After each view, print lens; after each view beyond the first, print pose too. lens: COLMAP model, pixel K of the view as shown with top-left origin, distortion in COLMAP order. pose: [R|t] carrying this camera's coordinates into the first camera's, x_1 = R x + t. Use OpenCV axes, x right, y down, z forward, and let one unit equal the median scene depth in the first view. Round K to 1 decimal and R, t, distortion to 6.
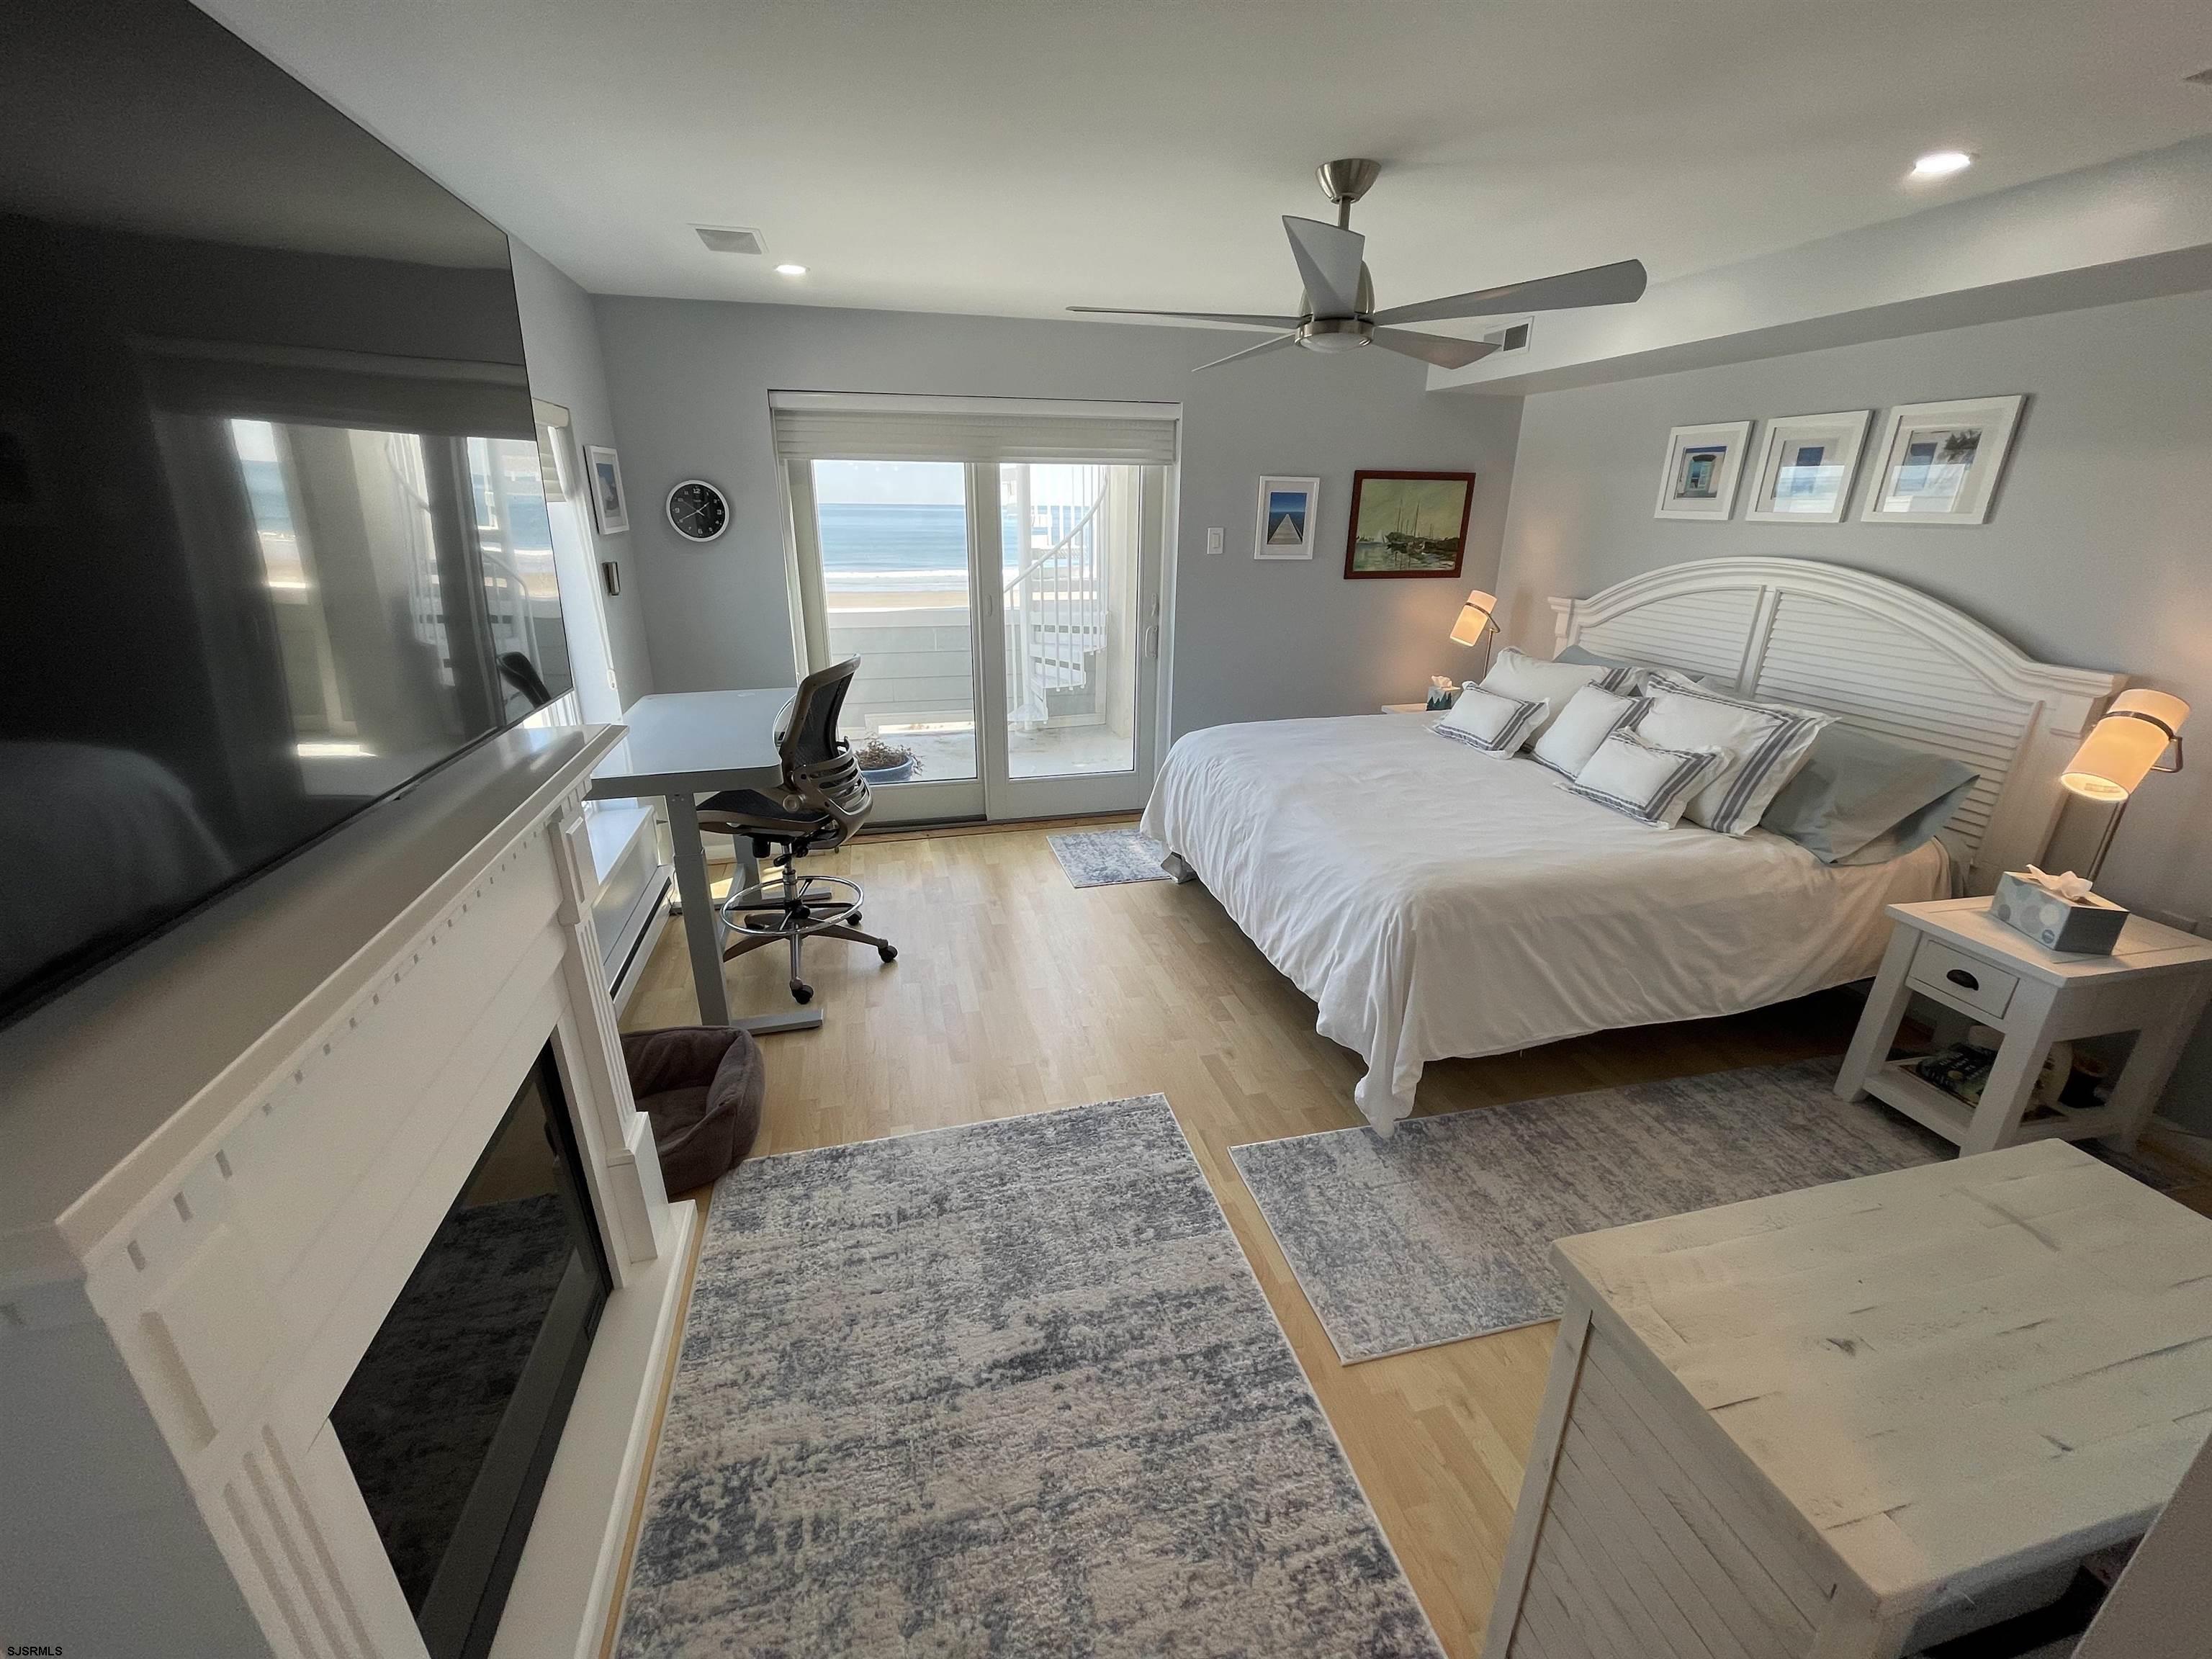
lens RADIAL K [[889.7, 0, 1102.1], [0, 889.7, 827.9], [0, 0, 1]] dist [-0.008369, 0.001634]
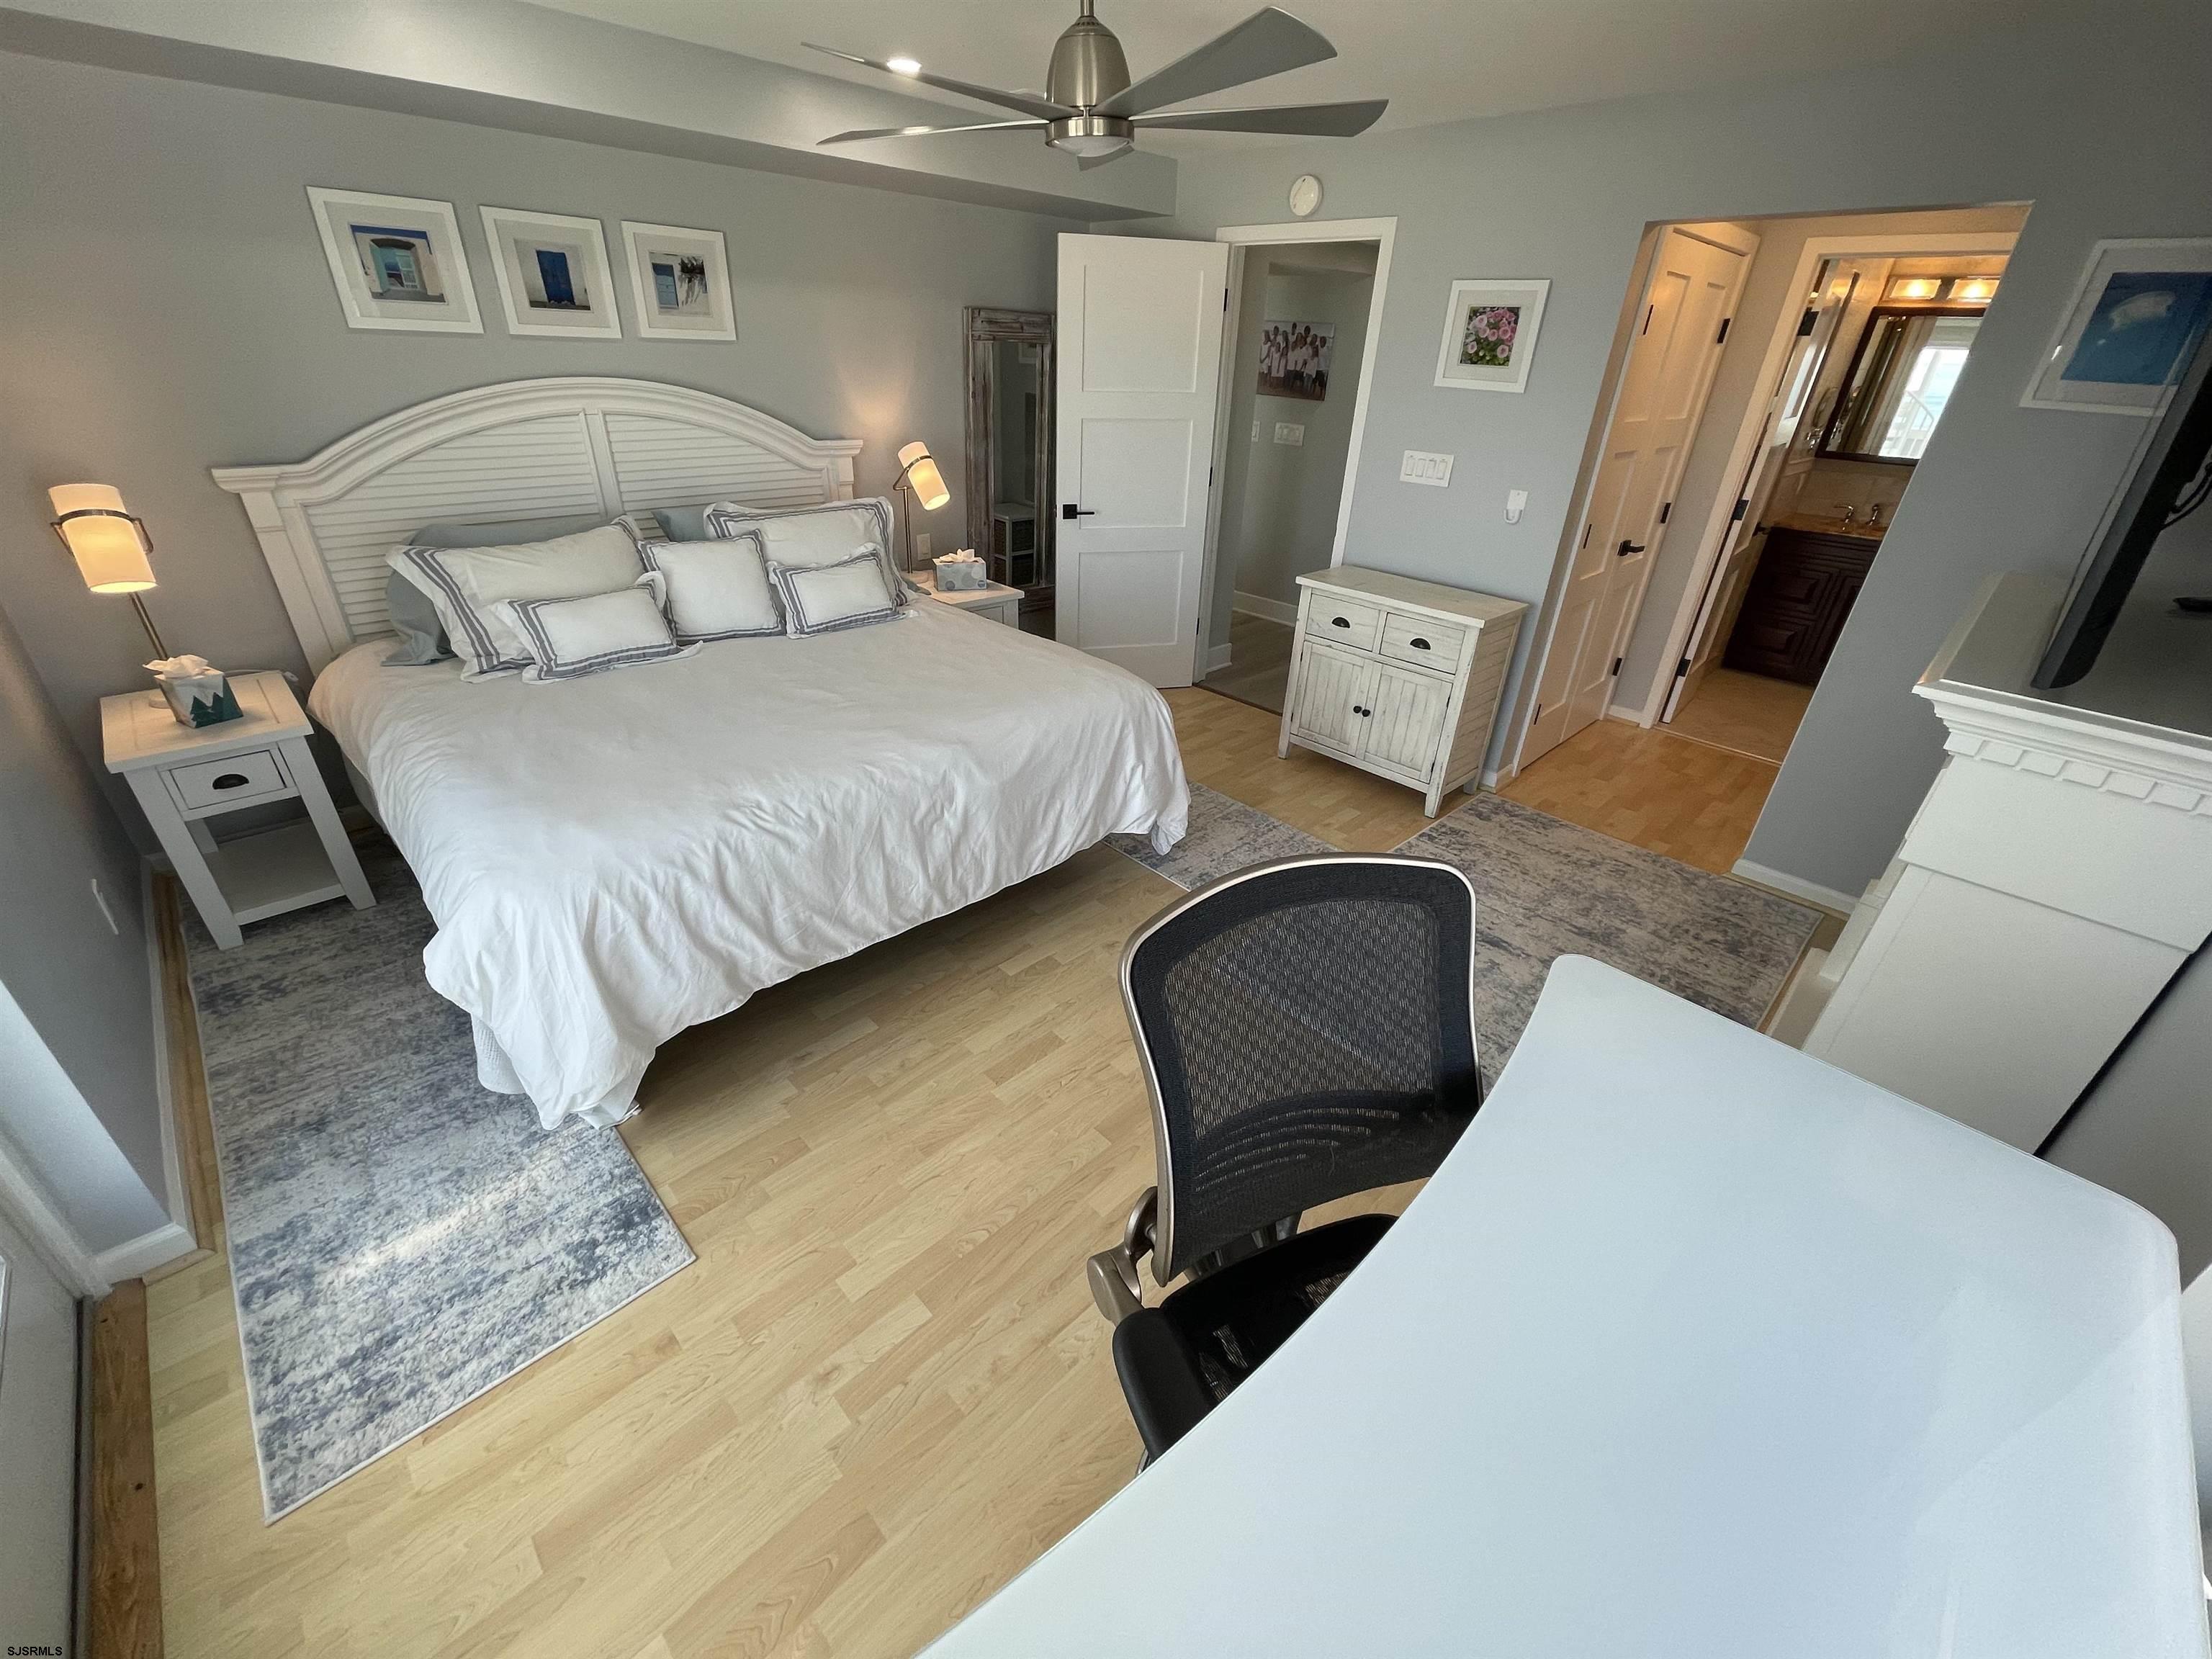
lens RADIAL K [[889.7, 0, 1091.4], [0, 889.7, 828.4], [0, 0, 1]] dist [-0.008369, 0.001634]
pose [[-0.496240, -0.439948, 0.748460, -0.438024], [0.257257, 0.748866, 0.610752, -0.376055], [-0.829195, 0.495626, -0.258438, 1.015765]]
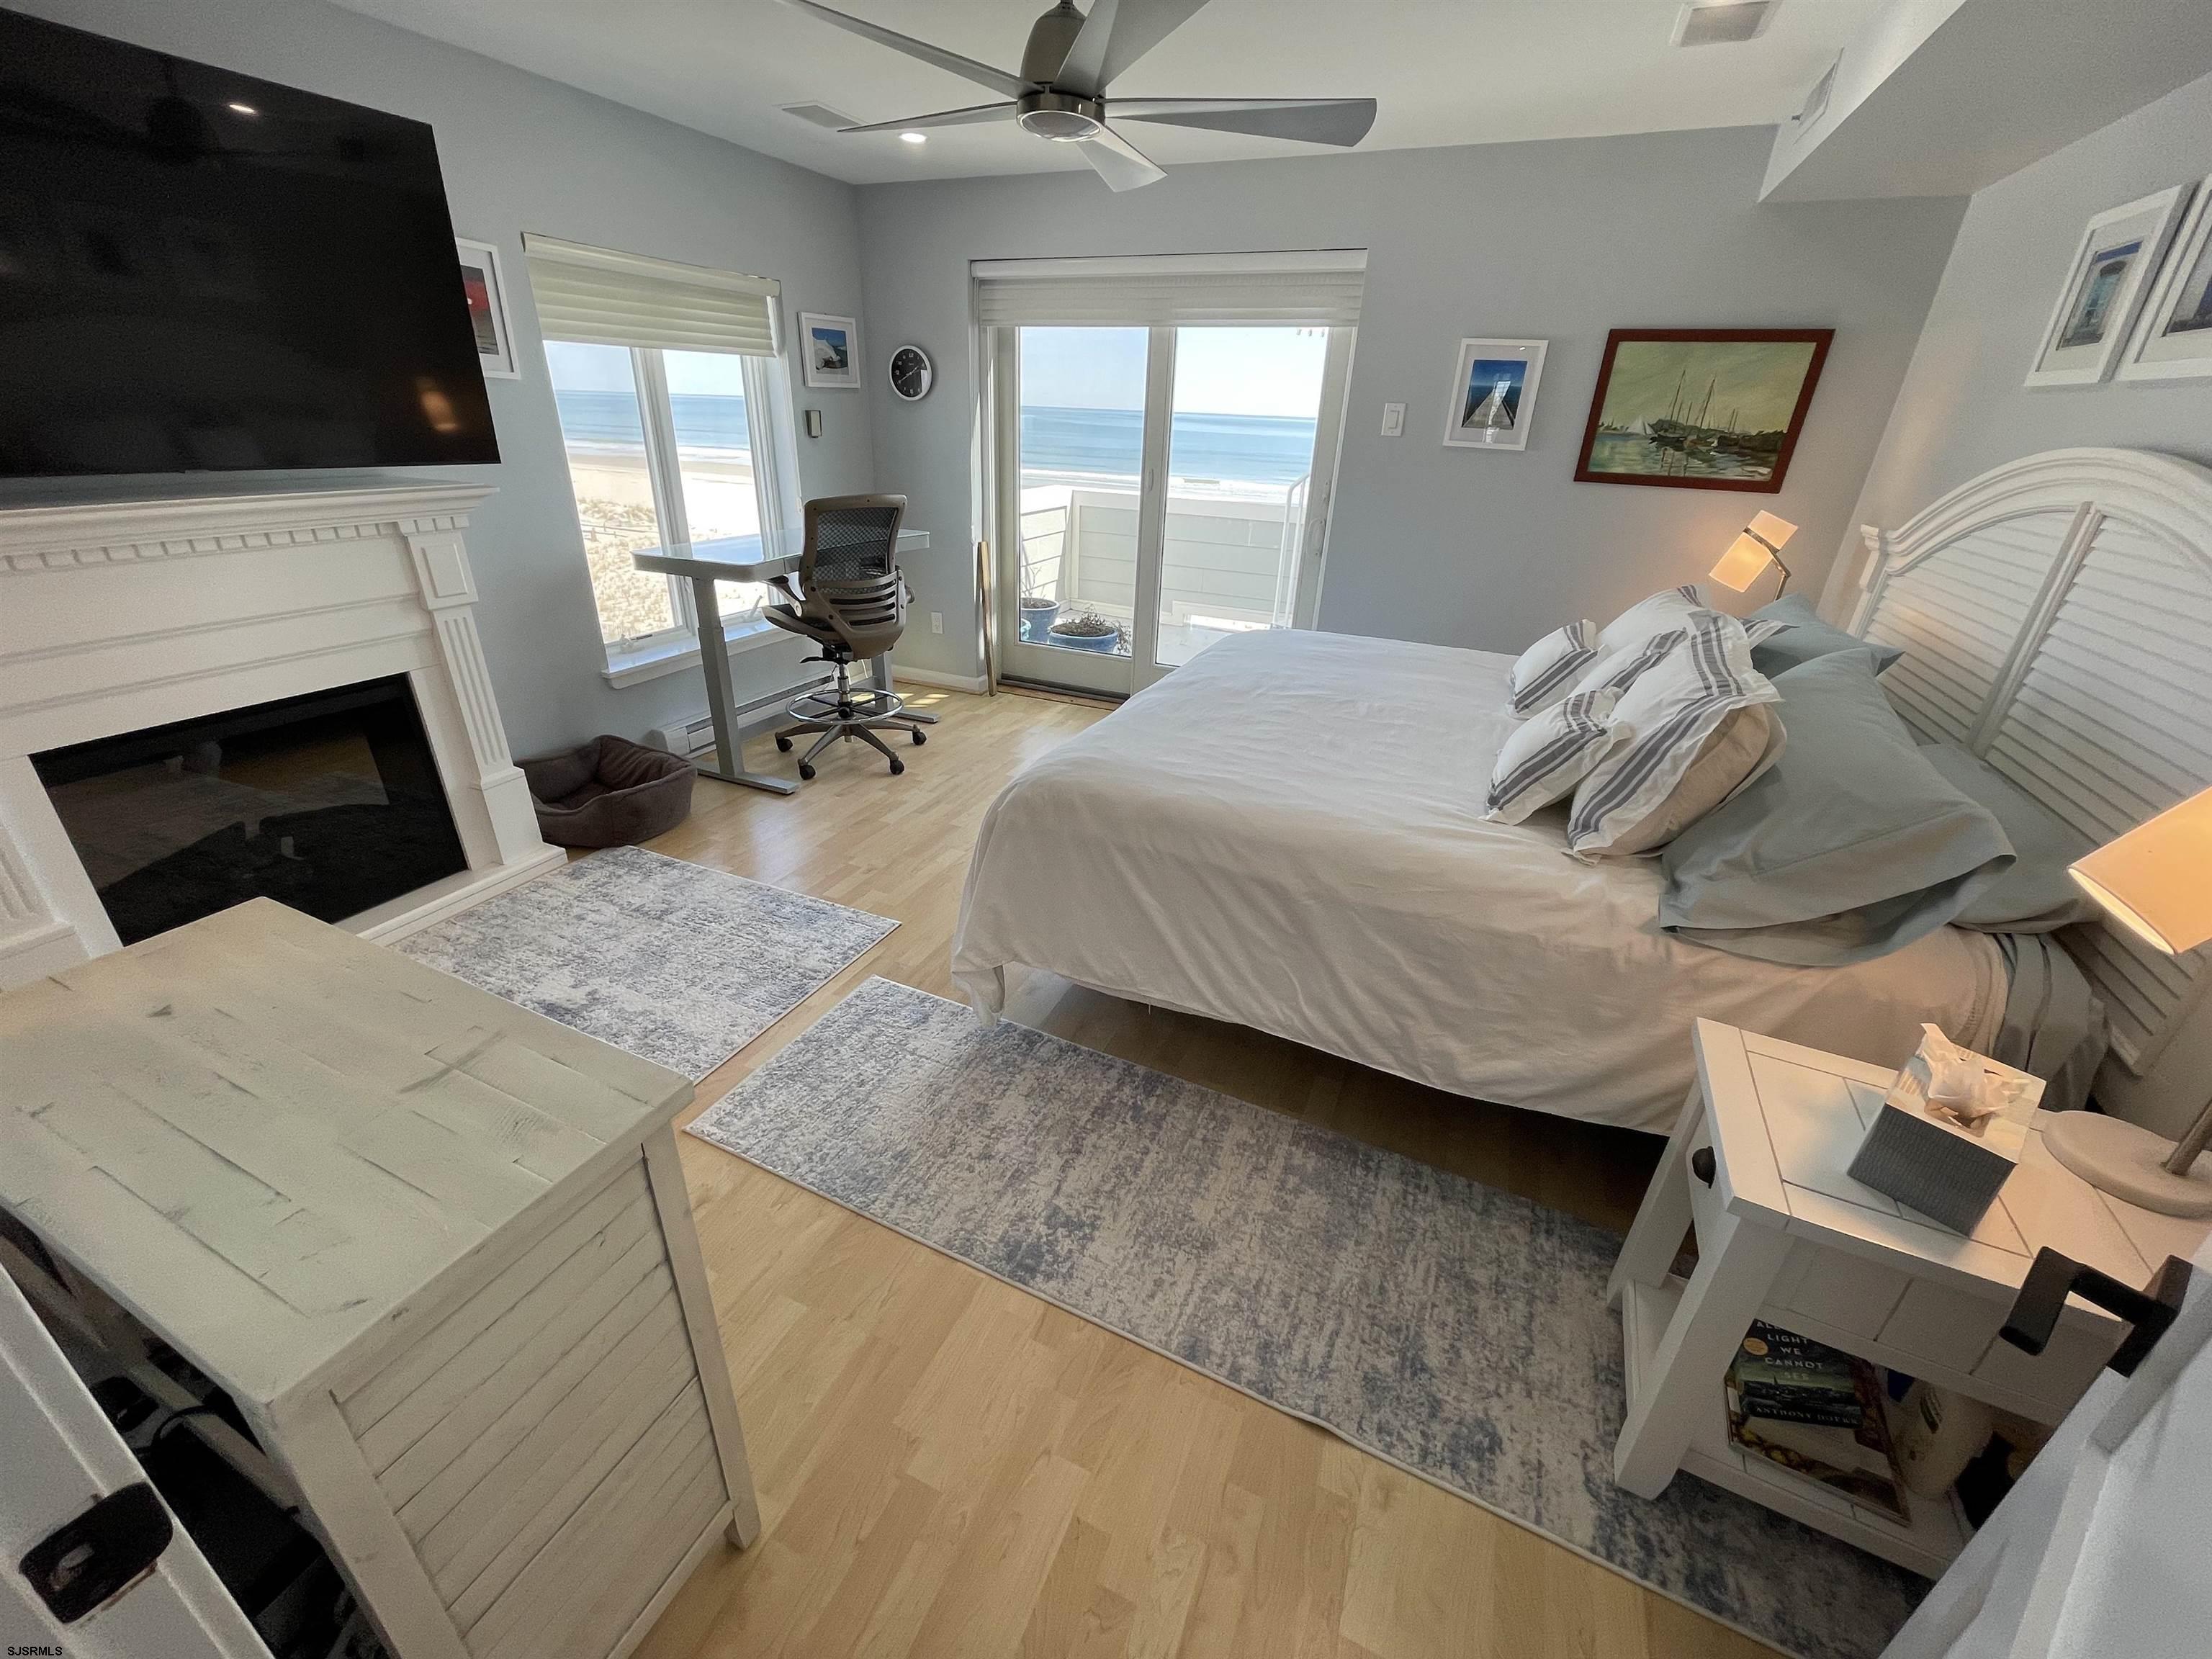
lens RADIAL K [[889.7, 0, 1102.2], [0, 889.7, 829.6], [0, 0, 1]] dist [-0.008369, 0.001634]
pose [[0.783740, 0.283659, -0.552530, 0.629415], [-0.239657, 0.958836, 0.152308, -0.019595], [0.572989, 0.013048, 0.819459, 0.212176]]
